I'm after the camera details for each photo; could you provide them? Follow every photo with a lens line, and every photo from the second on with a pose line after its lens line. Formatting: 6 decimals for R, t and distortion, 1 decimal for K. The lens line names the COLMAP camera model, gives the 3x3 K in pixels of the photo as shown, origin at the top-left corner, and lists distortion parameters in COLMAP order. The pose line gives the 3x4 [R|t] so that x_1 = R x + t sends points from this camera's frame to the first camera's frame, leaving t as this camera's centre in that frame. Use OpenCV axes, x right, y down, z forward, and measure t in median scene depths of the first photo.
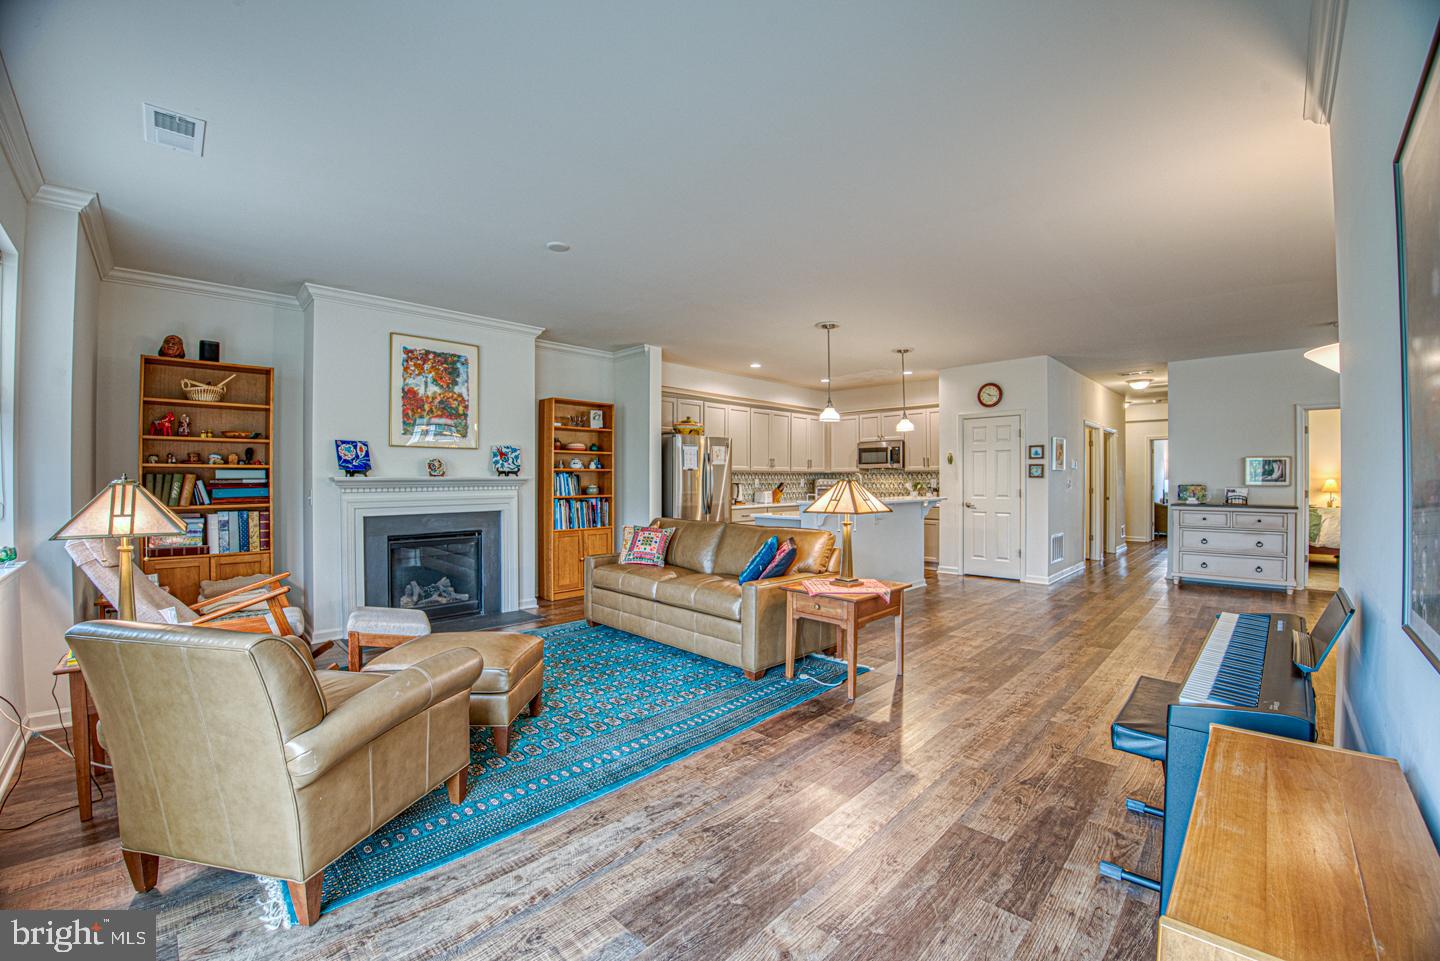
lens RADIAL K [[591.8, 0, 735.7], [0, 591.8, 480.4], [0, 0, 1]] dist [-0.043262, -0.000288]
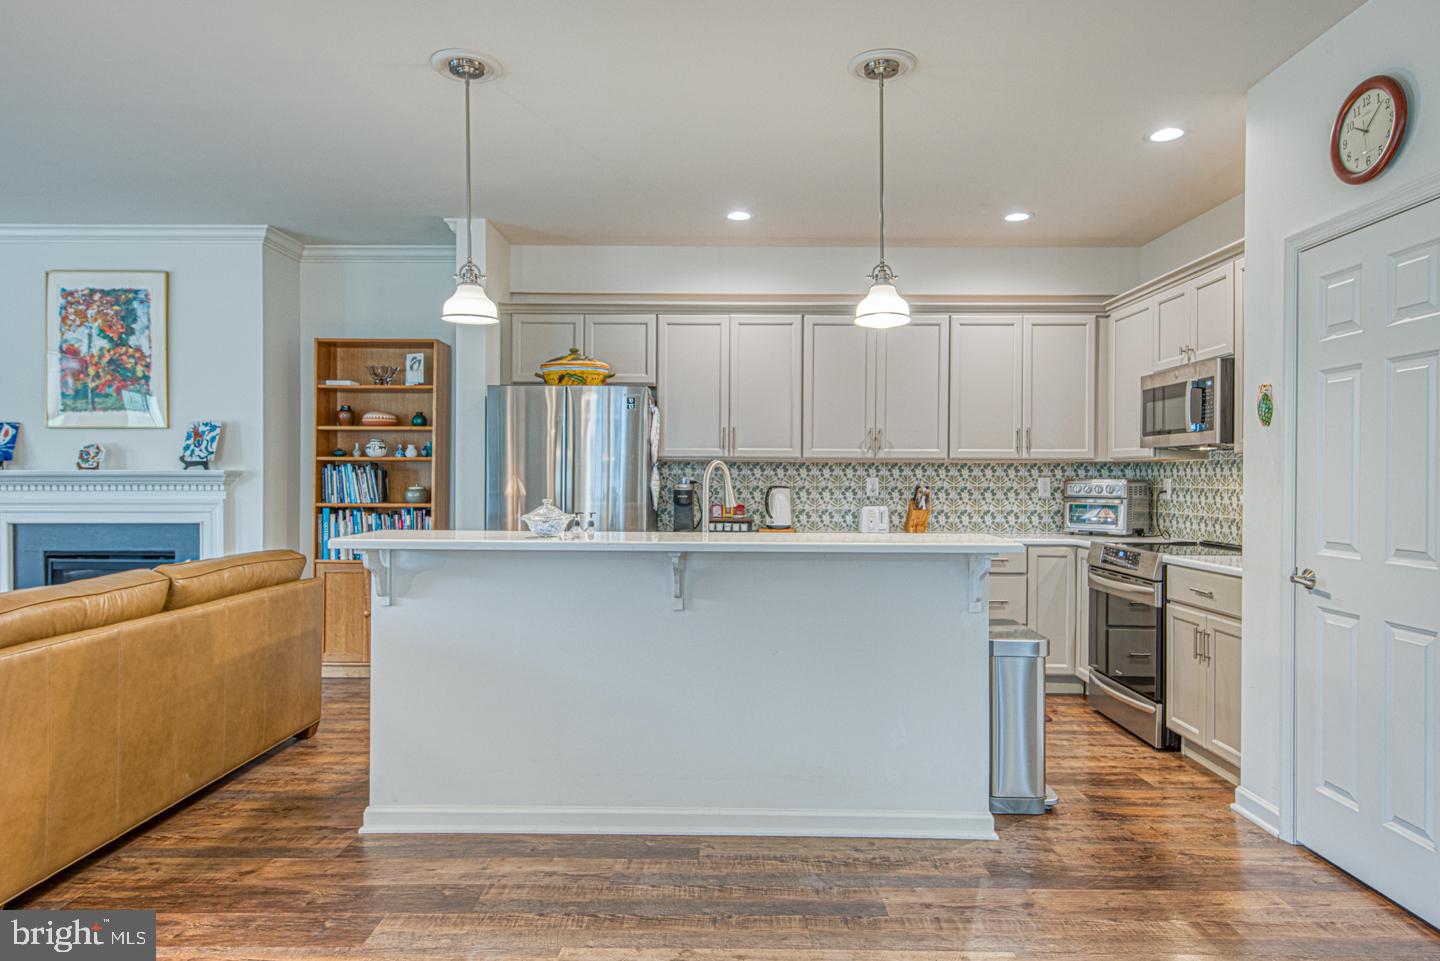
lens RADIAL K [[869.3, 0, 720.0], [0, 869.3, 480.5], [0, 0, 1]] dist [0.004255, -0.002409]
pose [[0.680854, 0.007546, -0.732380, 0.749544], [-0.006795, 0.999969, 0.003986, -0.002854], [0.732387, 0.002263, 0.680884, 0.842367]]
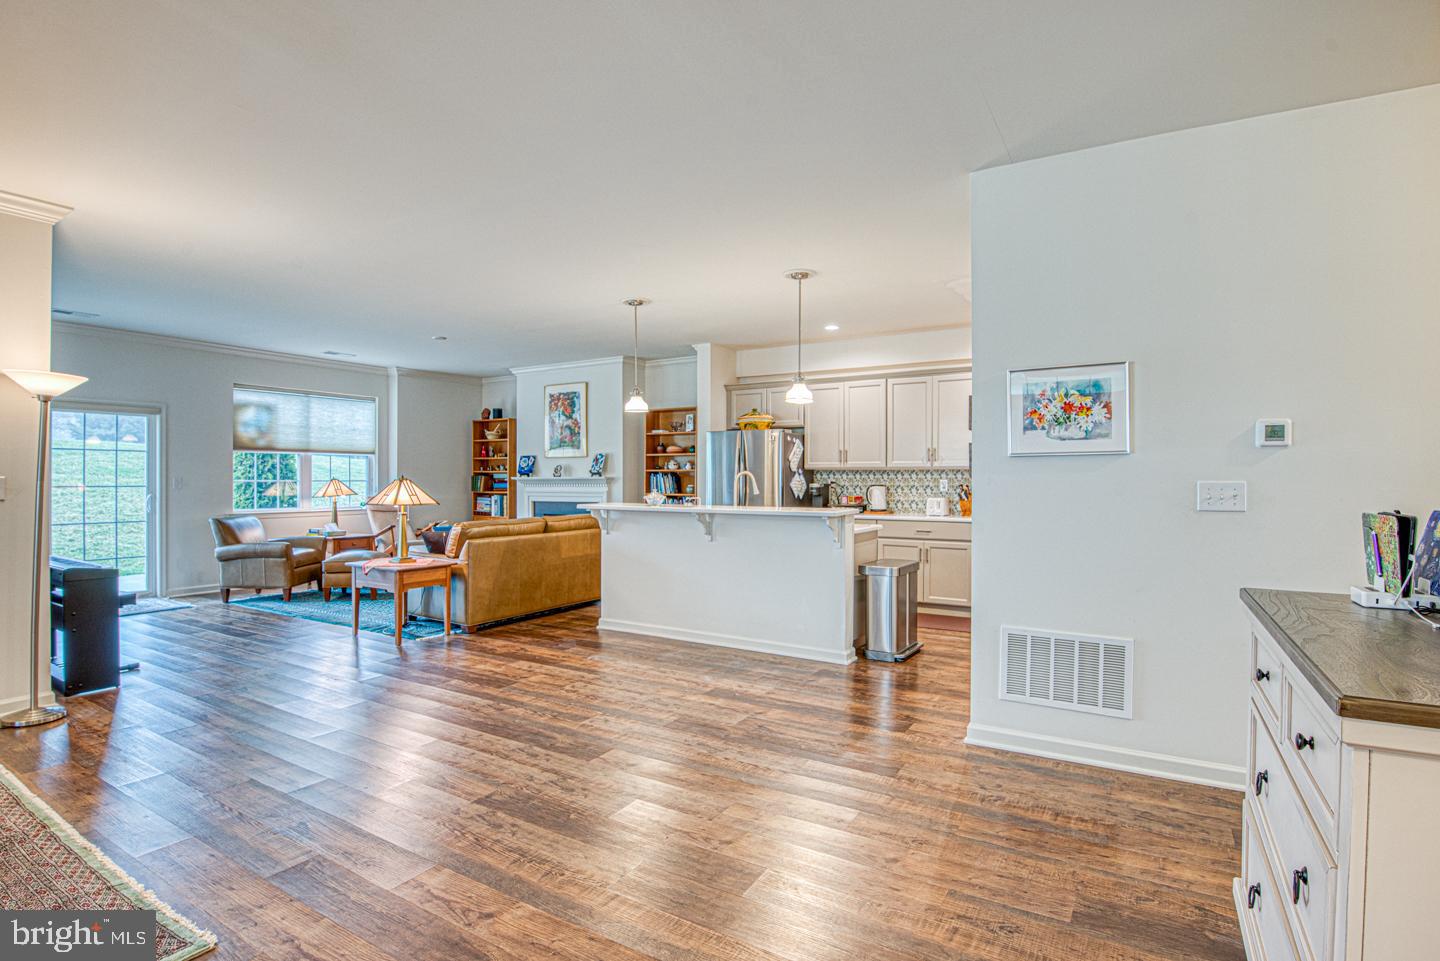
lens RADIAL K [[700.7, 0, 720.0], [0, 700.7, 480.5], [0, 0, 1]] dist [-0.021186, -0.009834]
pose [[0.209444, 0.004114, -0.977812, 1.325104], [-0.003675, 0.999987, 0.003420, -0.004734], [0.977814, 0.002877, 0.209457, 1.027520]]
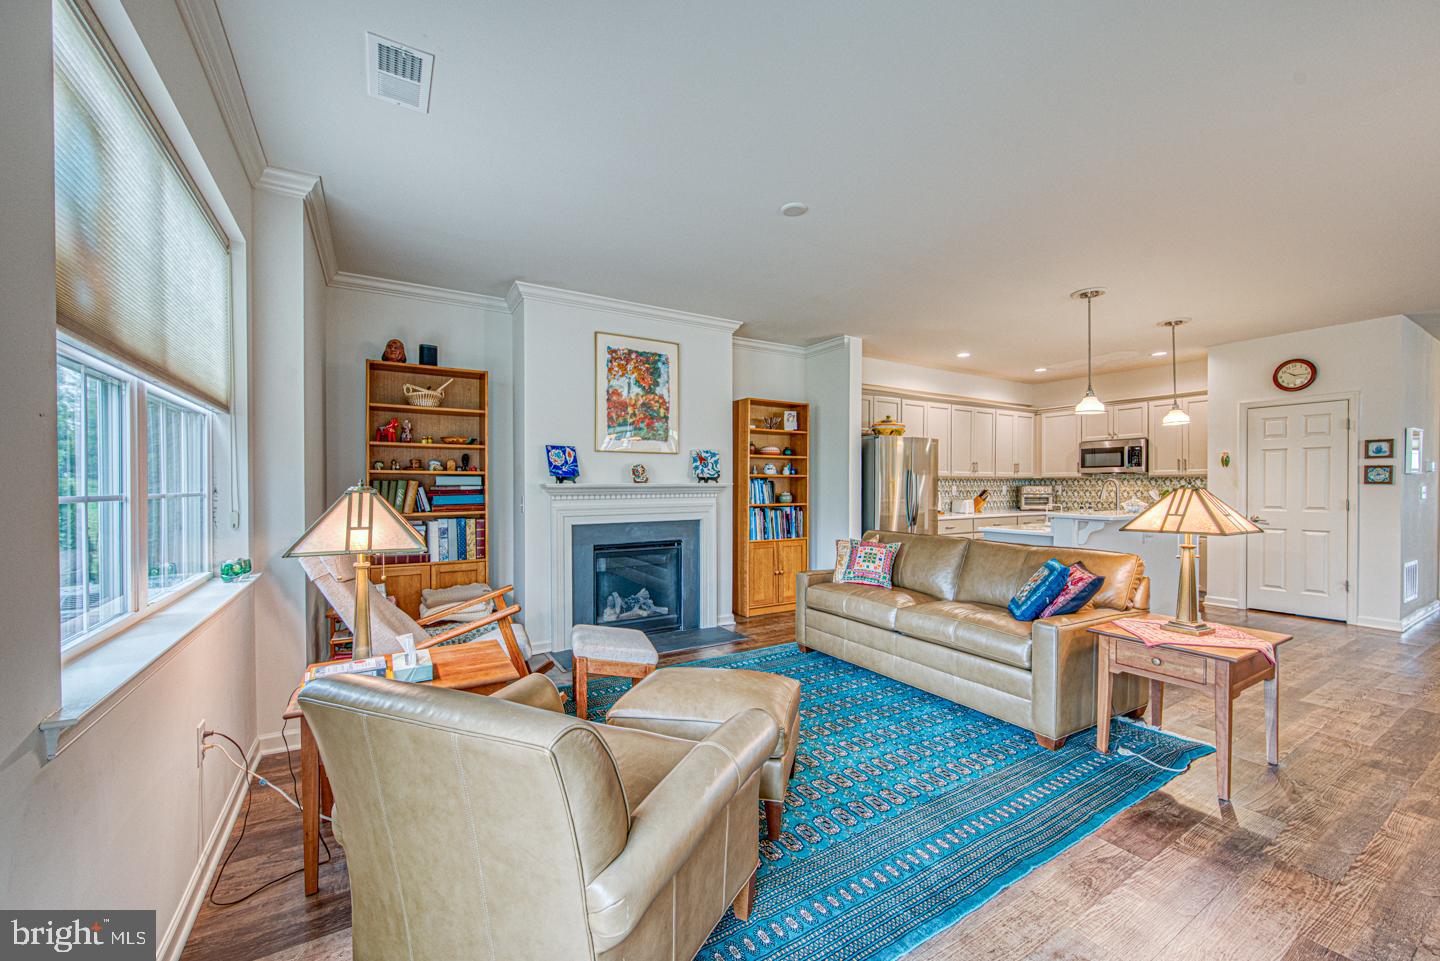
lens RADIAL K [[577.8, 0, 716.0], [0, 577.8, 492.0], [0, 0, 1]] dist [0.010936, -0.000222]
pose [[0.967203, 0.002917, -0.253989, -0.155064], [-0.000640, 0.999959, 0.009044, -0.000756], [0.254005, -0.008585, 0.967165, 0.126832]]
